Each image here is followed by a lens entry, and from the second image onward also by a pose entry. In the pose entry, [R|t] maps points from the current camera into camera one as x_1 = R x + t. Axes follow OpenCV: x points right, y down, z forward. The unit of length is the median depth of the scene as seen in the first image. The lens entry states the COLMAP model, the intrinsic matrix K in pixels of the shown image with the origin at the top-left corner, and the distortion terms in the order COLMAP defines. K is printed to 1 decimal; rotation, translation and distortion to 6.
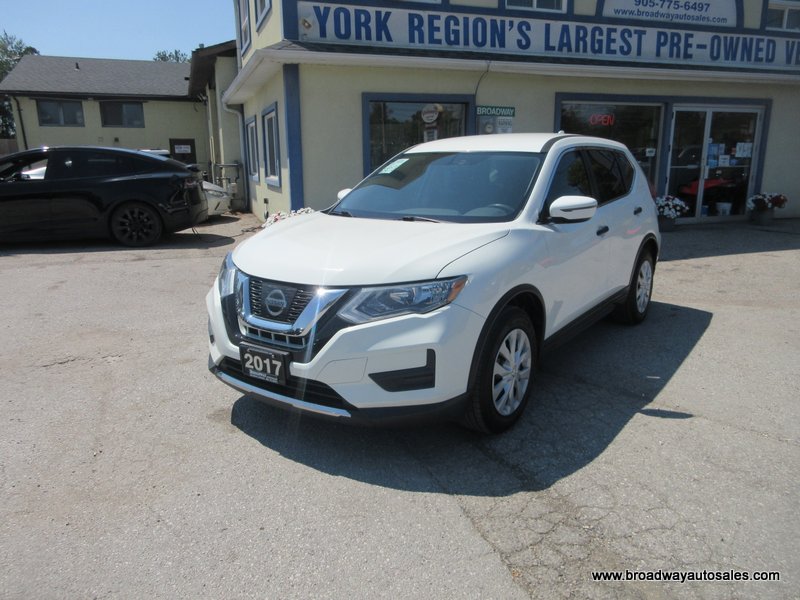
lens RADIAL K [[609.1, 0, 400.0], [0, 609.1, 300.0], [0, 0, 1]] dist [0.004337, -0.007459]
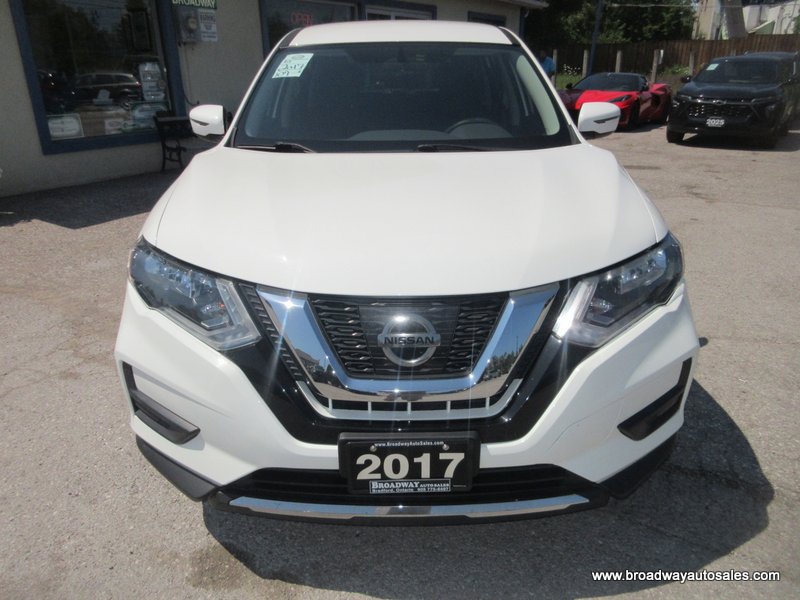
lens RADIAL K [[599.2, 0, 398.6], [0, 599.2, 308.2], [0, 0, 1]] dist [0.005128, 0.004172]
pose [[0.809343, -0.218275, 0.545271, -0.385323], [0.134637, 0.972606, 0.189499, -0.093922], [-0.571697, -0.079956, 0.816560, 0.498412]]
